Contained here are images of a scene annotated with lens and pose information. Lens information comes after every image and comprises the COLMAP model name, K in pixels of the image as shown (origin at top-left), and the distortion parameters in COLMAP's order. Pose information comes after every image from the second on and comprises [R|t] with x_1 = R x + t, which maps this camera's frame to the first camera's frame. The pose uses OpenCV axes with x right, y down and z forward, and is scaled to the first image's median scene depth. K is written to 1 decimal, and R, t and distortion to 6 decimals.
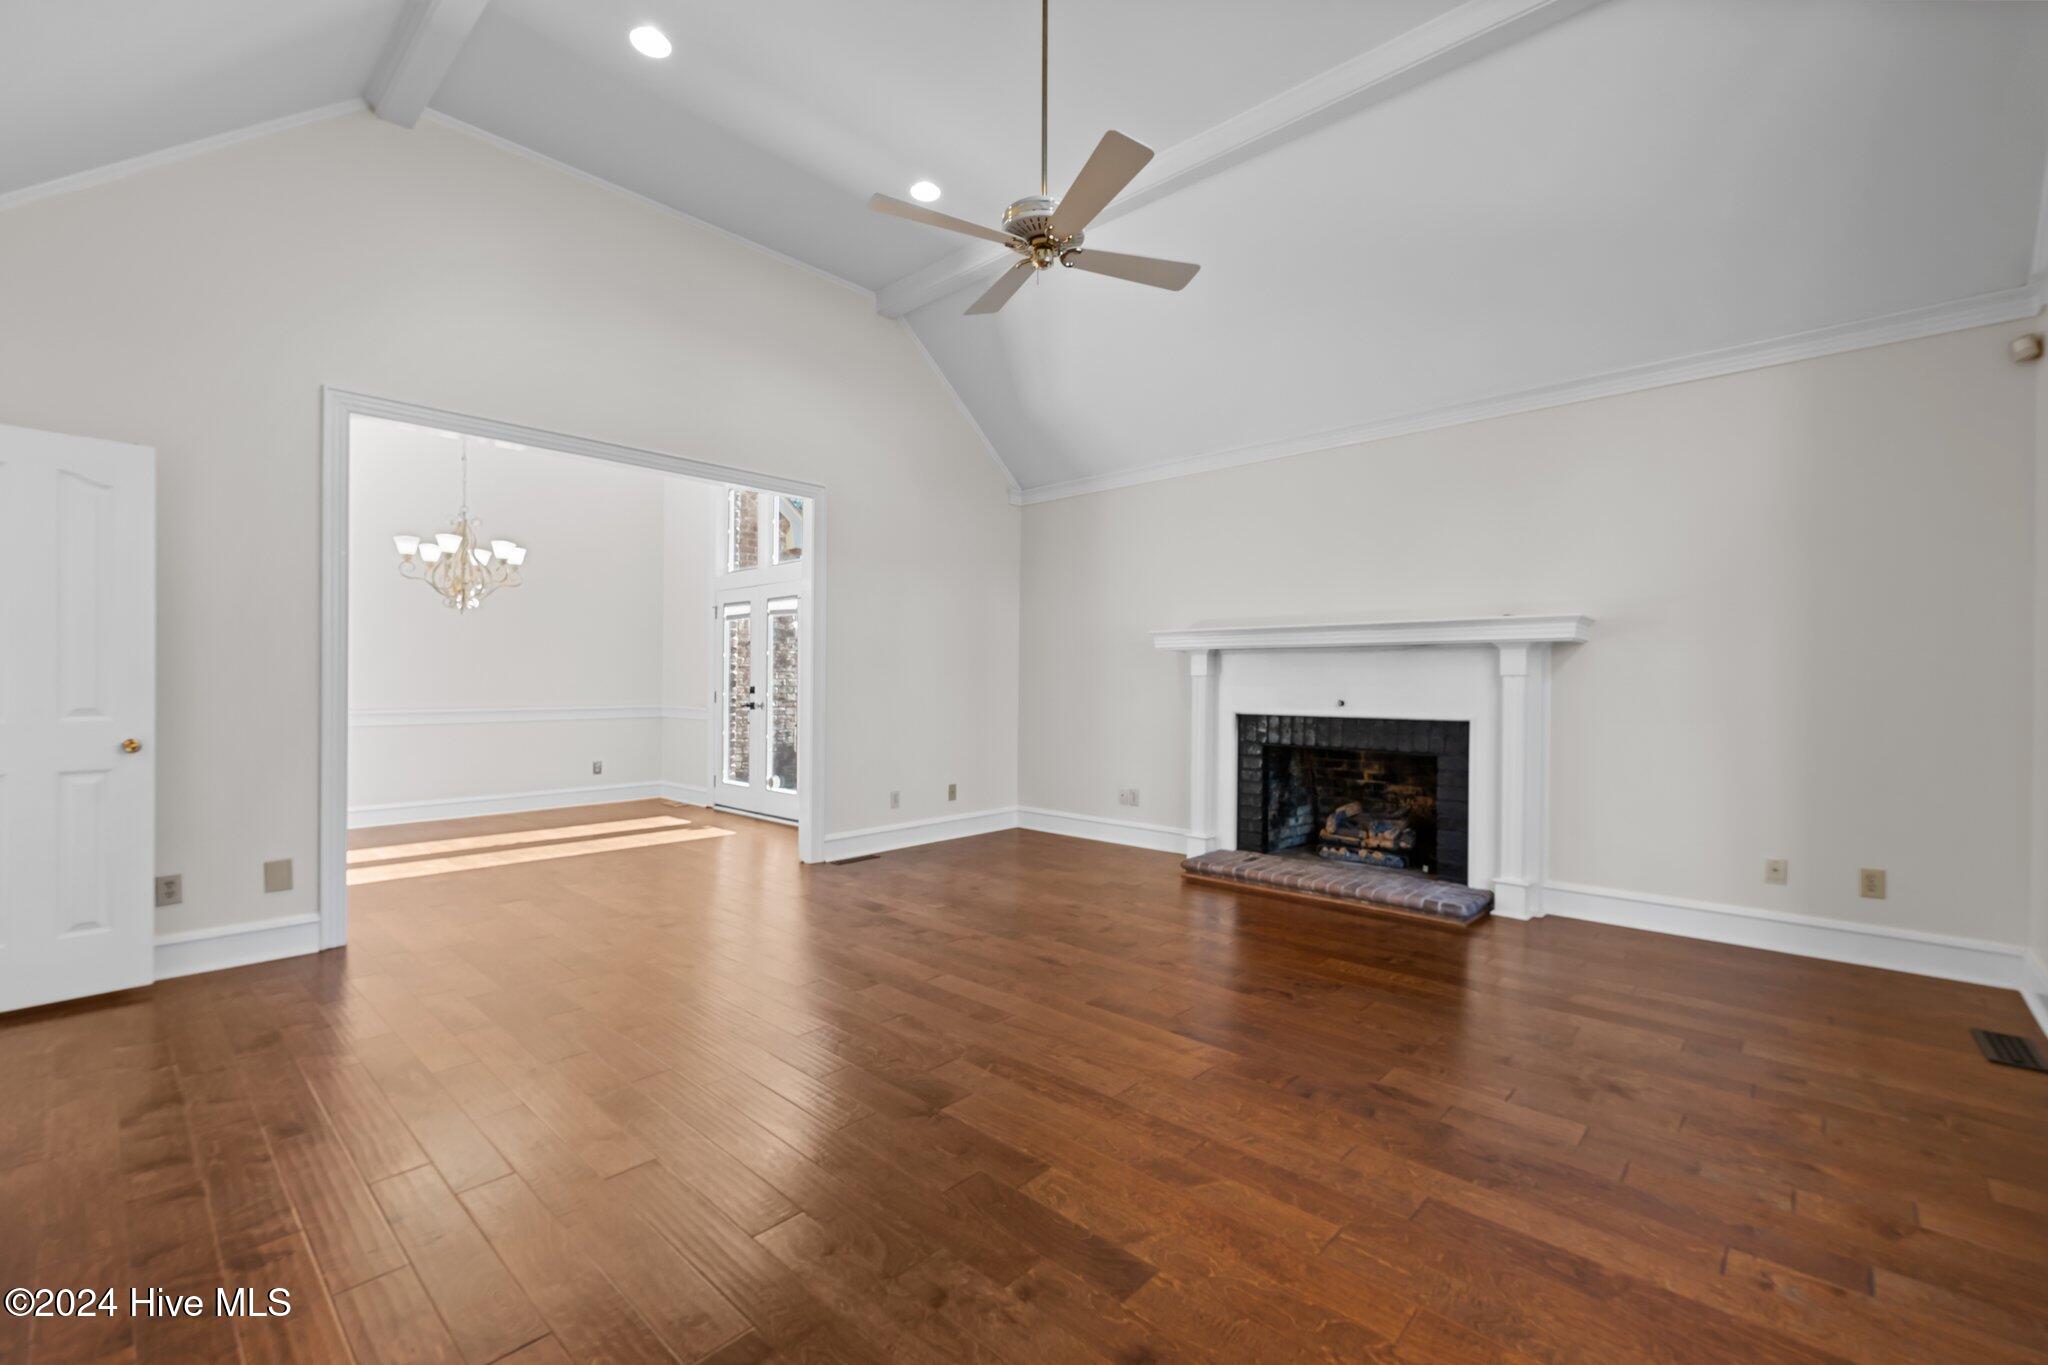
lens RADIAL K [[864.6, 0, 1024.0], [0, 864.6, 682.5], [0, 0, 1]] dist [0.000010, -0.000056]
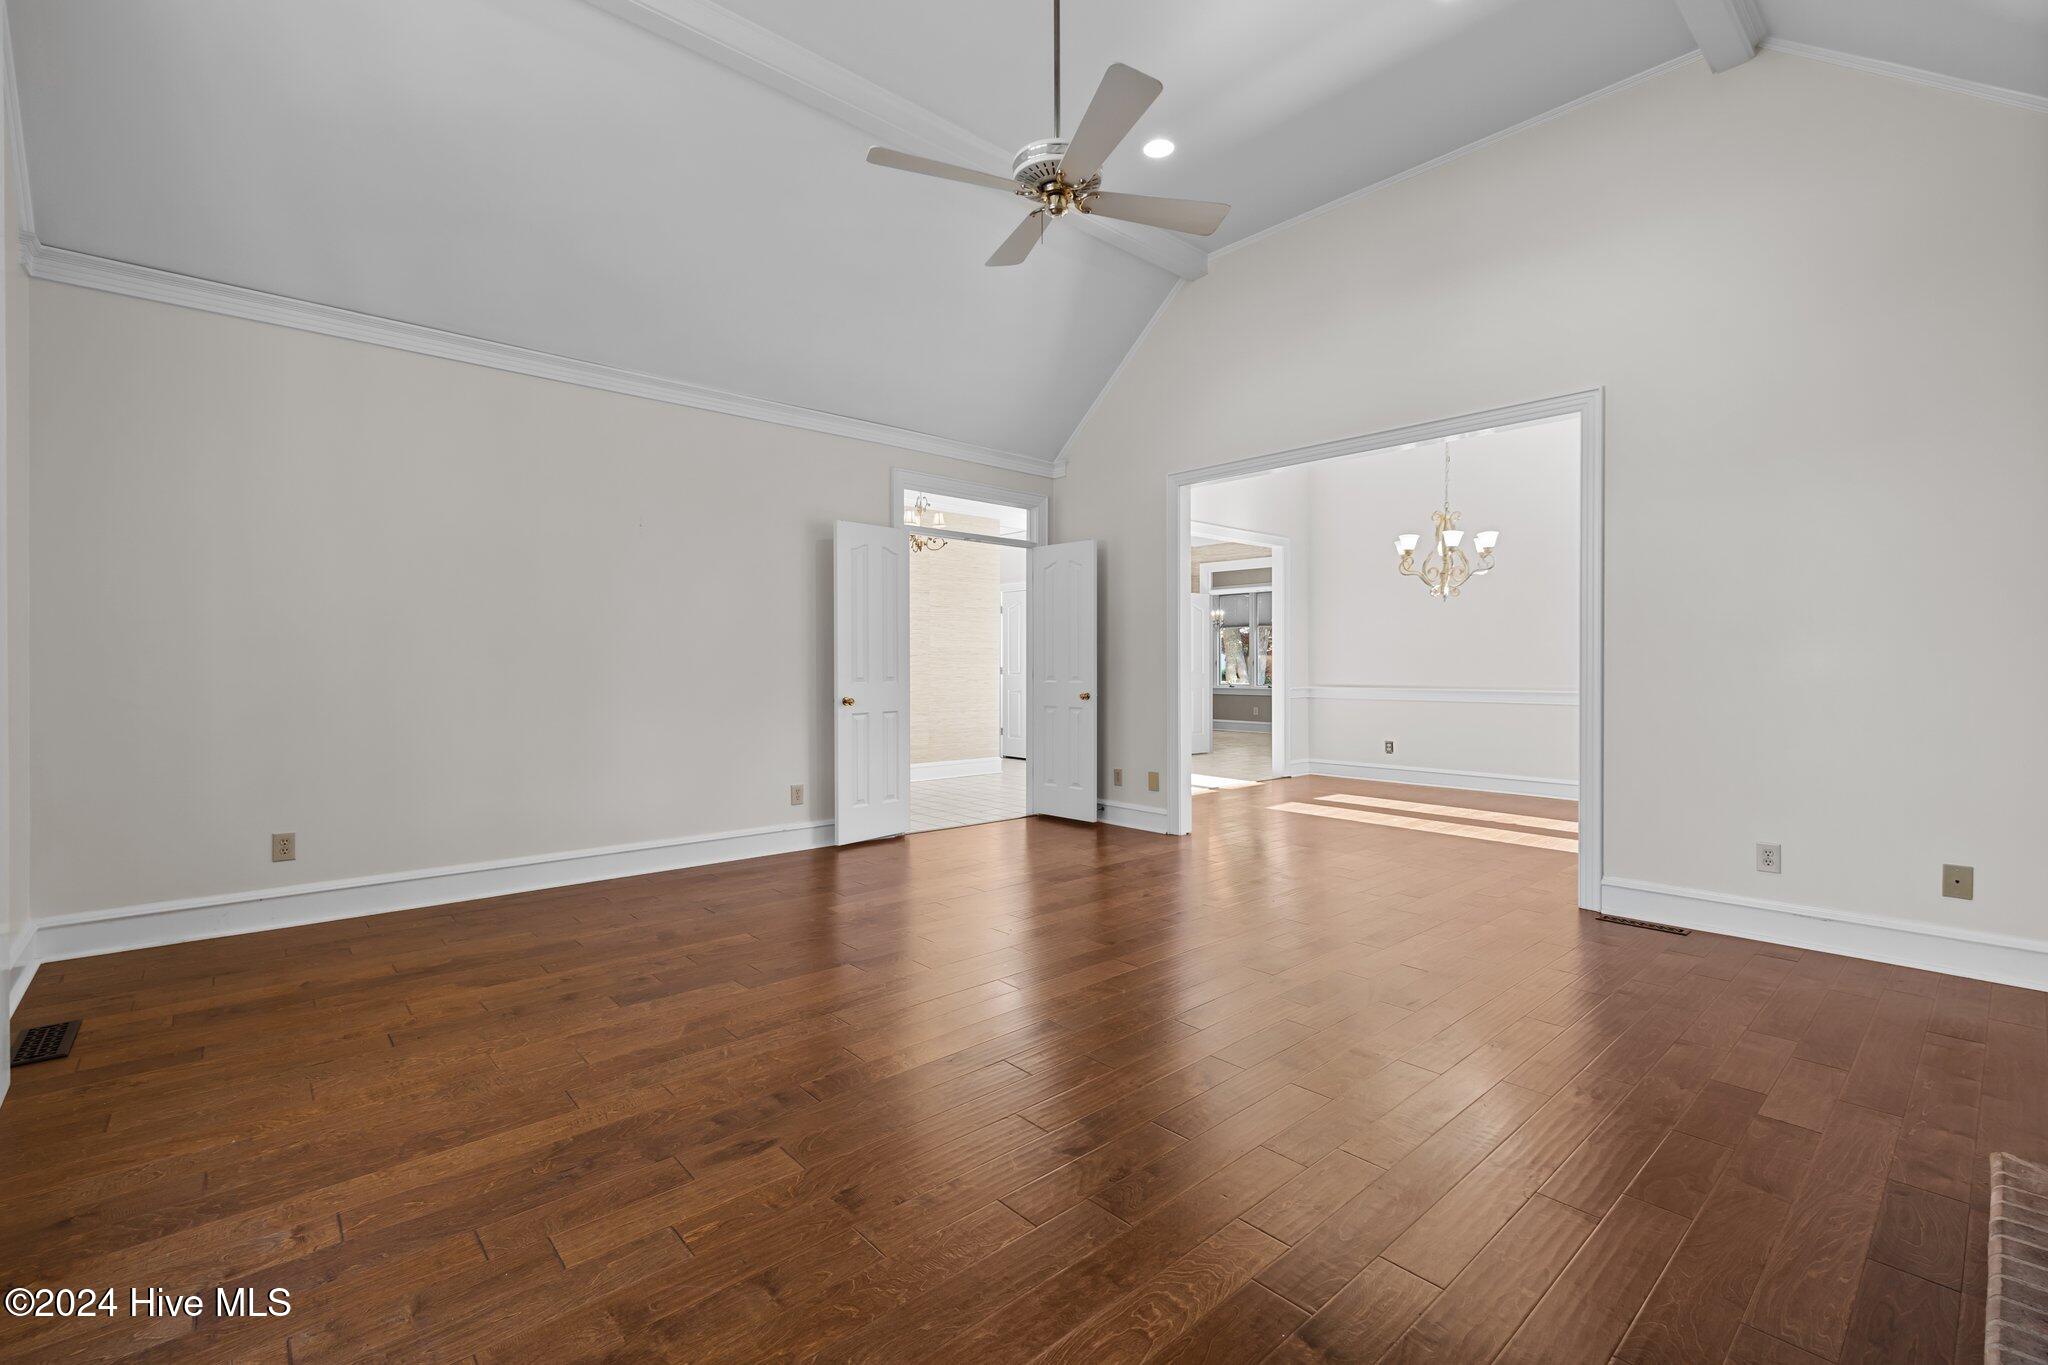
lens RADIAL K [[897.8, 0, 1020.5], [0, 897.8, 660.4], [0, 0, 1]] dist [-0.000873, 0.000047]
pose [[-0.092878, -0.006748, -0.995655, 0.615527], [-0.001237, 0.999977, -0.006662, 0.004049], [0.995677, 0.000613, -0.092884, 0.651131]]
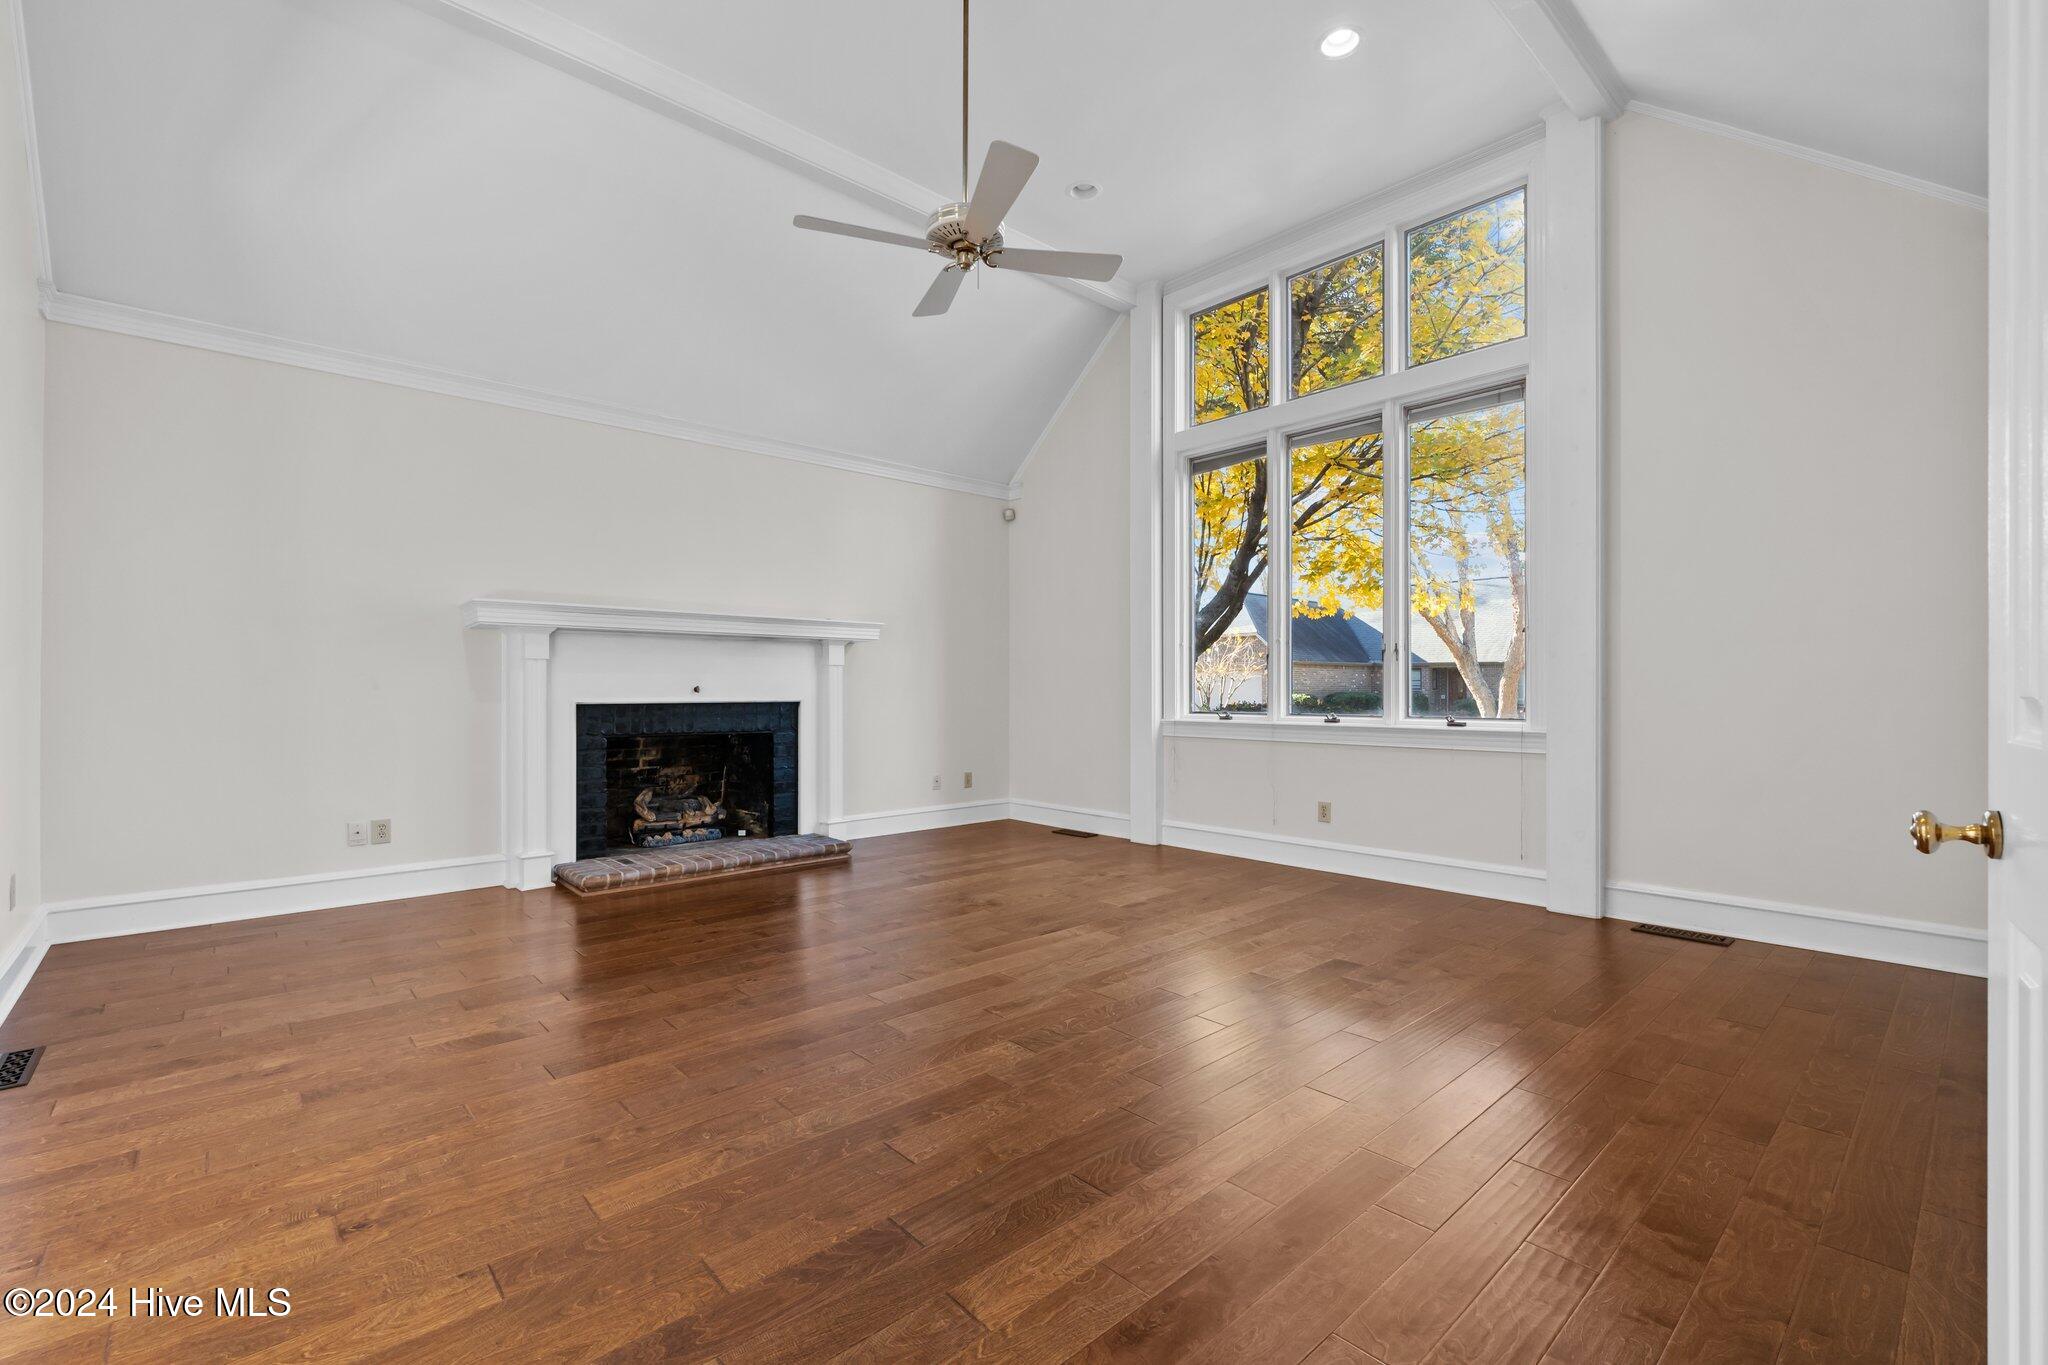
lens RADIAL K [[877.9, 0, 1024.0], [0, 877.9, 682.5], [0, 0, 1]] dist [0.000734, 0.000081]
pose [[0.087515, -0.001392, 0.996162, -0.646935], [-0.001174, 0.999998, 0.001501, 0.013706], [-0.996163, -0.001301, 0.087513, 0.516784]]
